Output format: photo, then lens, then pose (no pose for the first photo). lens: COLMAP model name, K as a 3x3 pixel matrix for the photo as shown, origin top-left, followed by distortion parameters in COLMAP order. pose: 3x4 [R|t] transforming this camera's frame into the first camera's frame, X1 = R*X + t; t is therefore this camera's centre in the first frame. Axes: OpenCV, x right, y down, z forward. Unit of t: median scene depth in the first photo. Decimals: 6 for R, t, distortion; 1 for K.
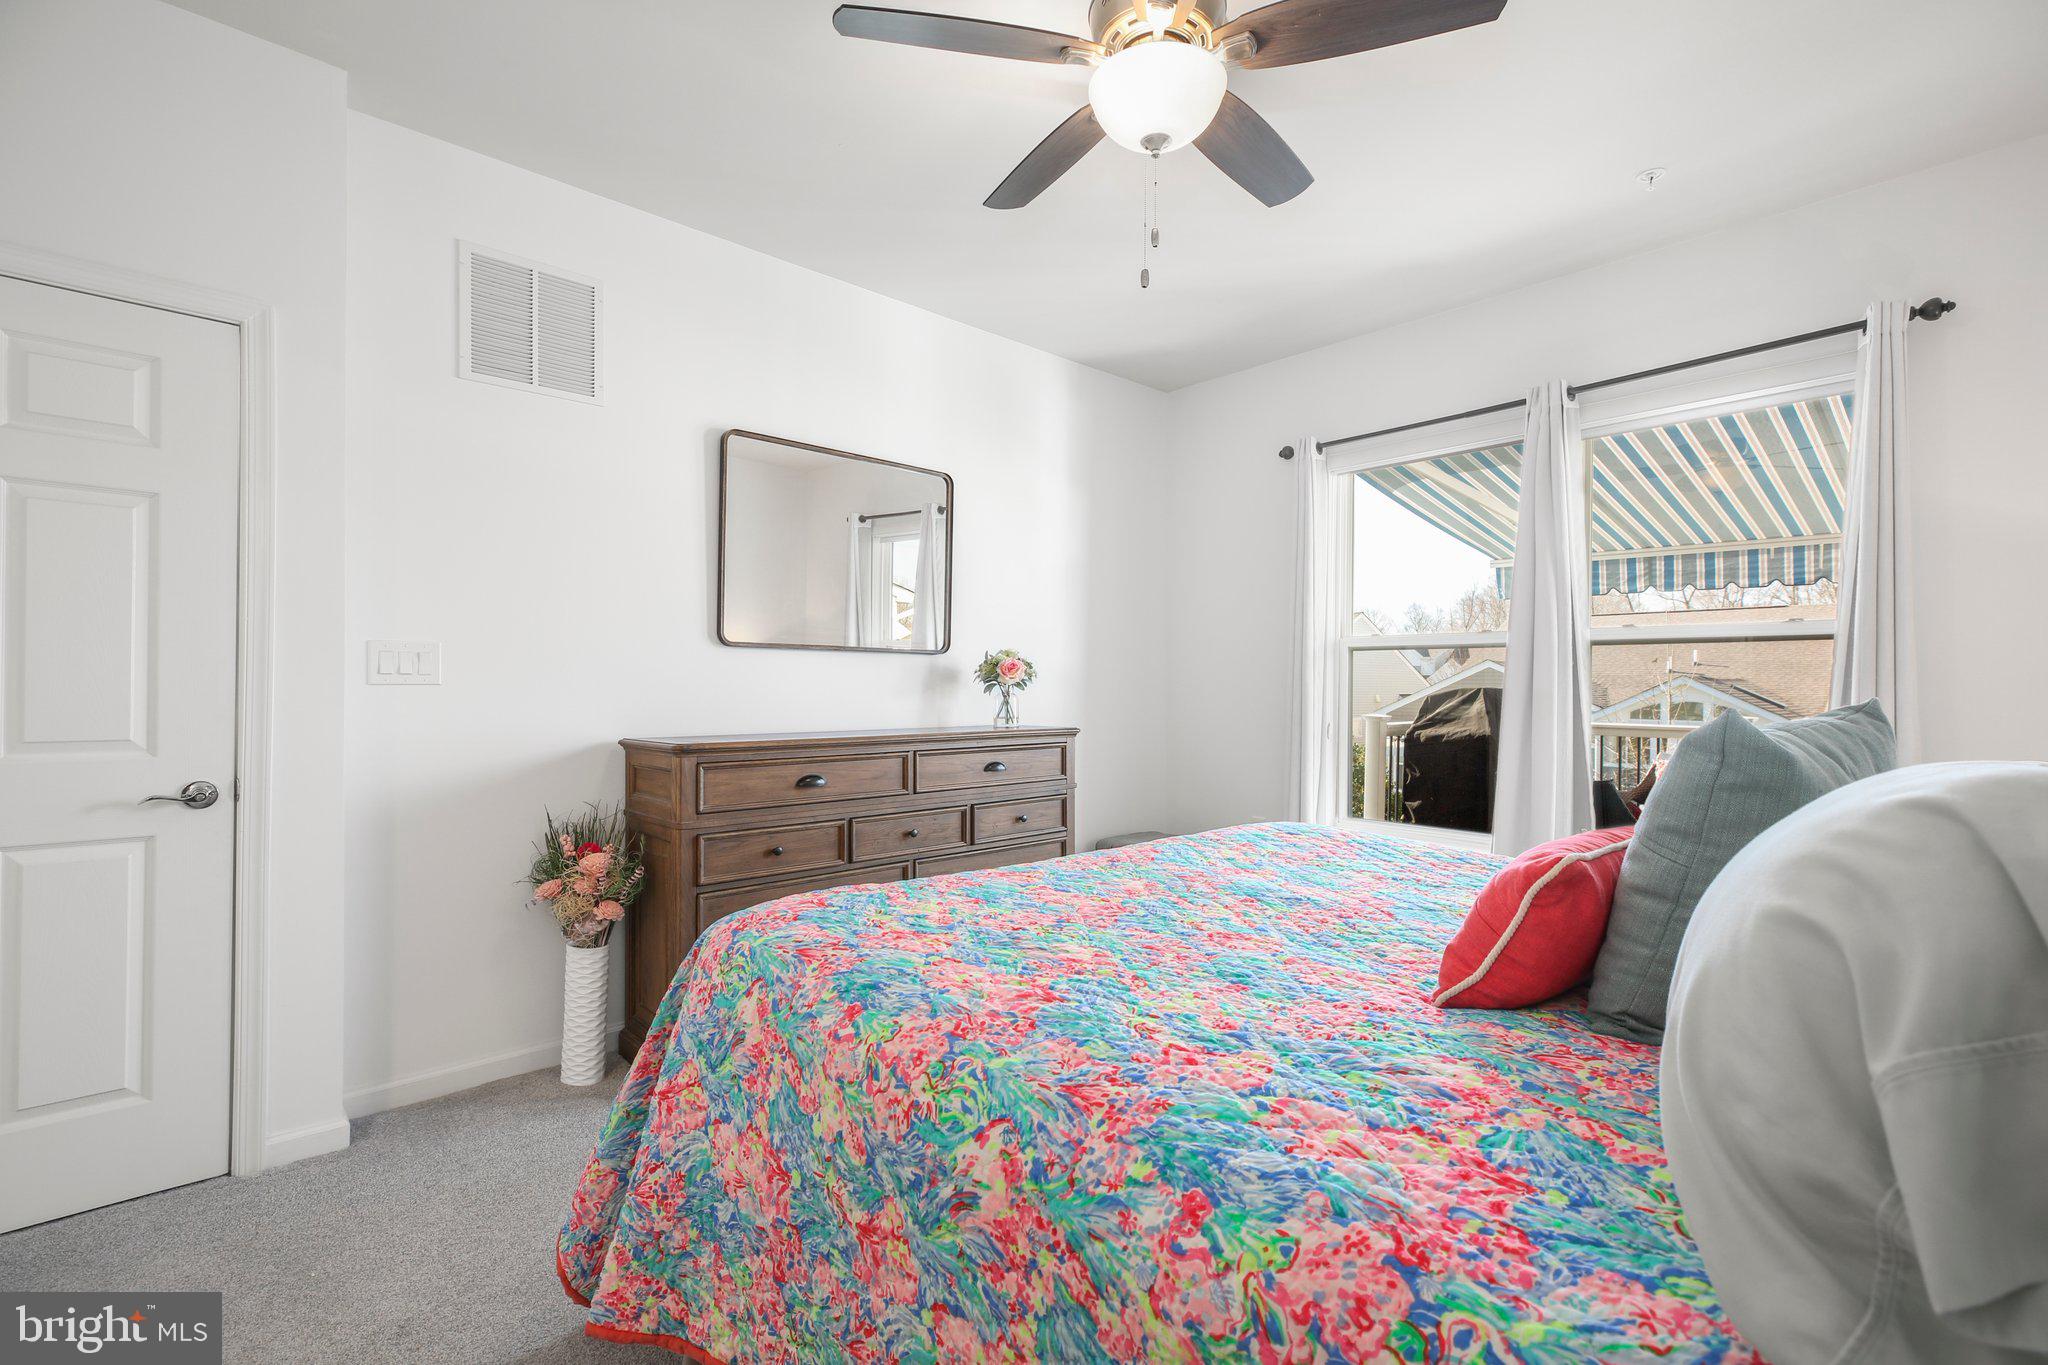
lens RADIAL K [[919.6, 0, 1022.4], [0, 919.6, 677.6], [0, 0, 1]] dist [0.004341, 0.000073]
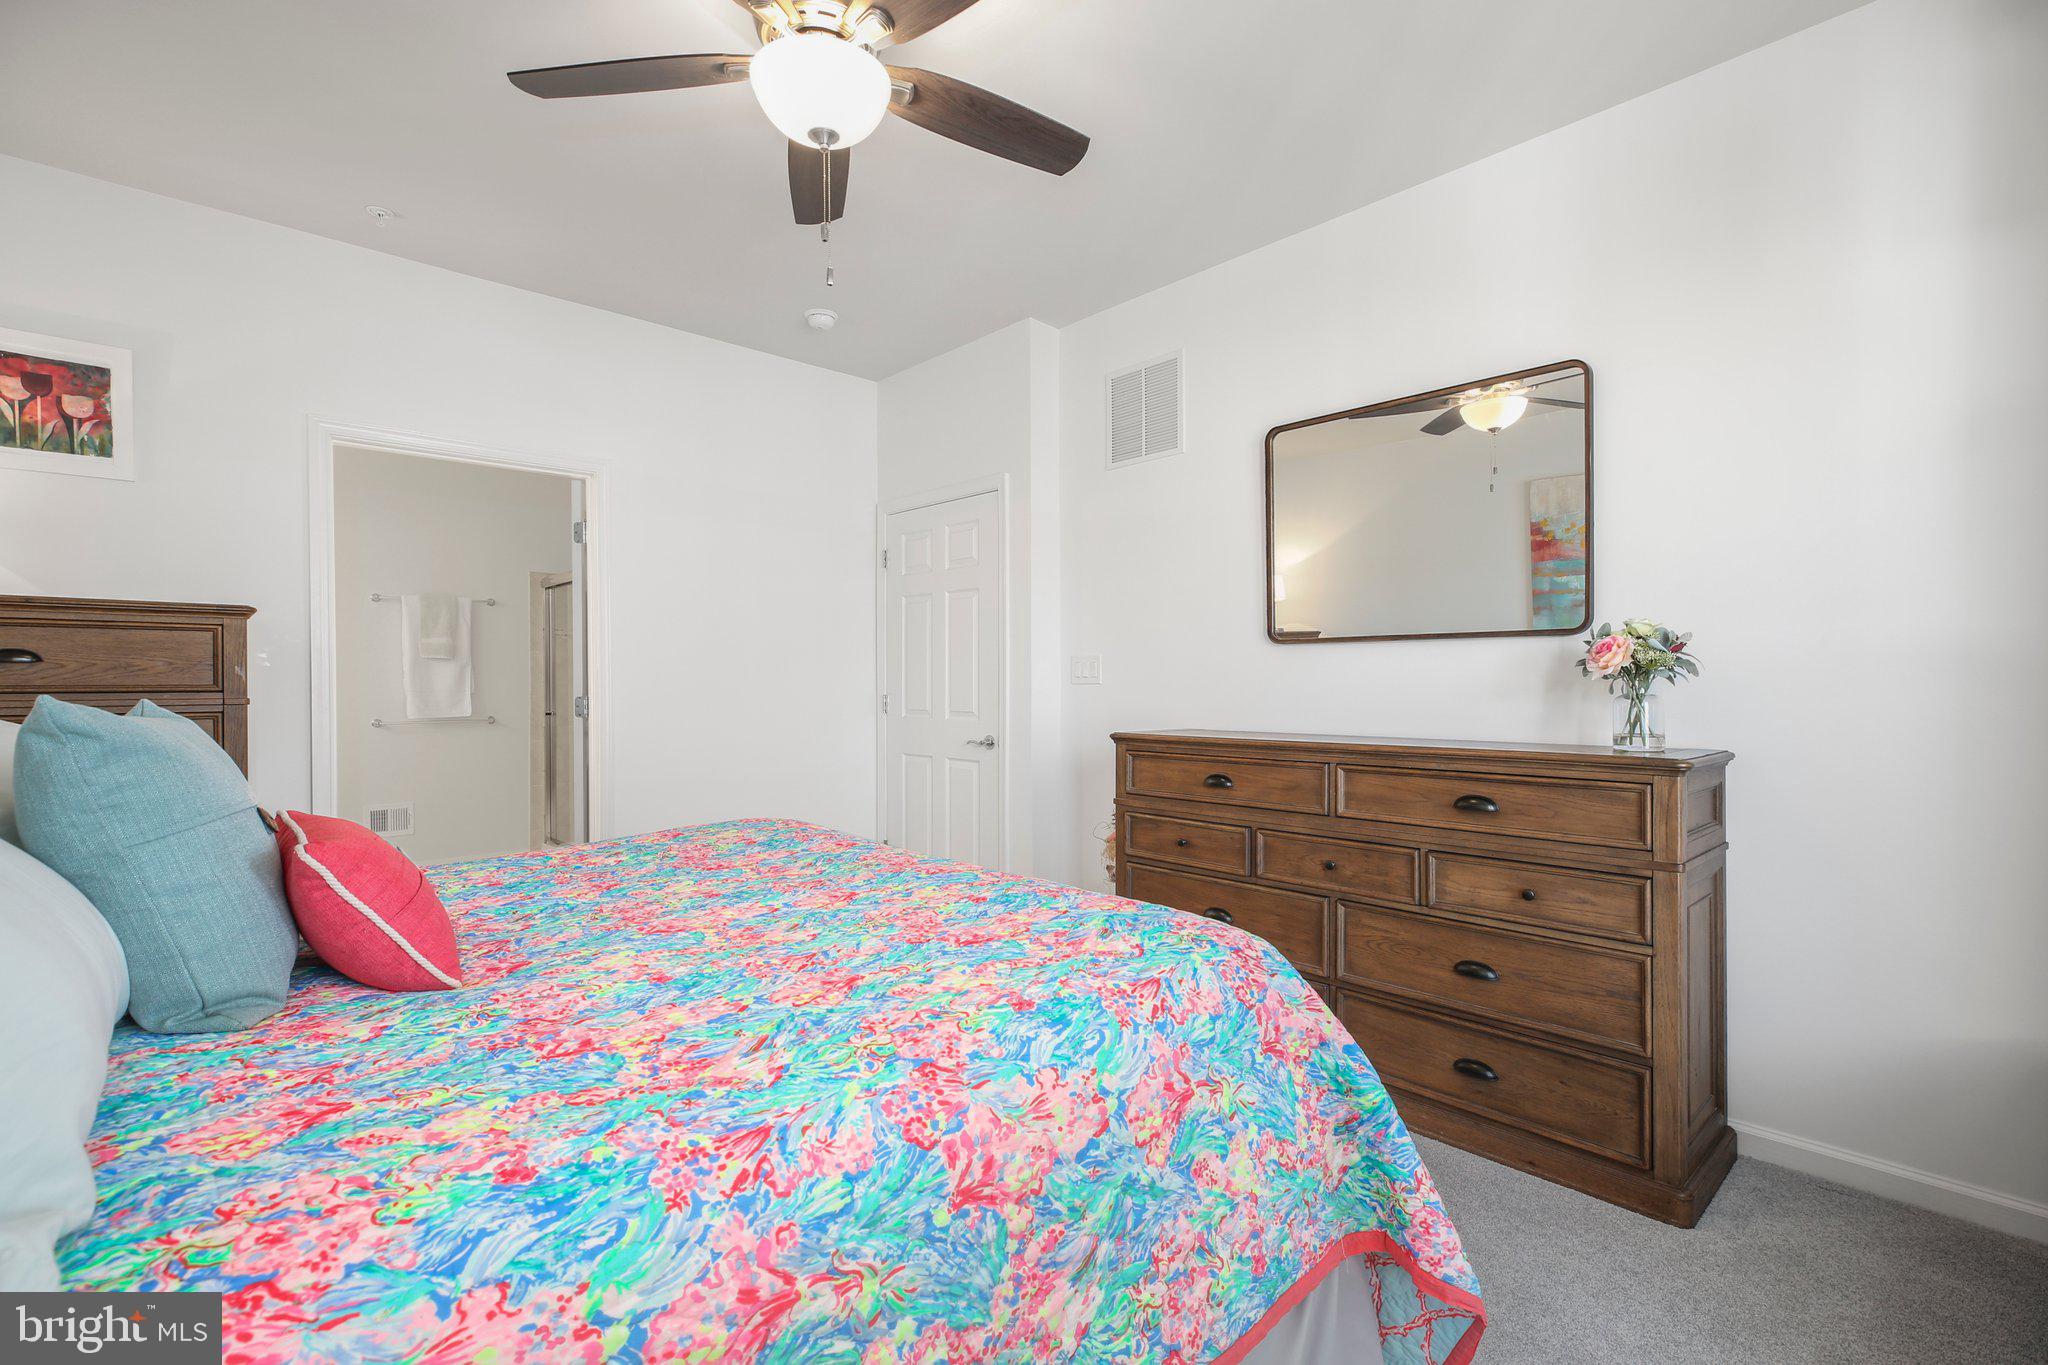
lens RADIAL K [[919.6, 0, 1026.3], [0, 919.6, 691.2], [0, 0, 1]] dist [0.004341, 0.000073]
pose [[0.000547, 0.003006, -0.999995, 0.758453], [0.008051, 0.999963, 0.003010, 0.012136], [0.999967, -0.008053, 0.000523, 0.801943]]
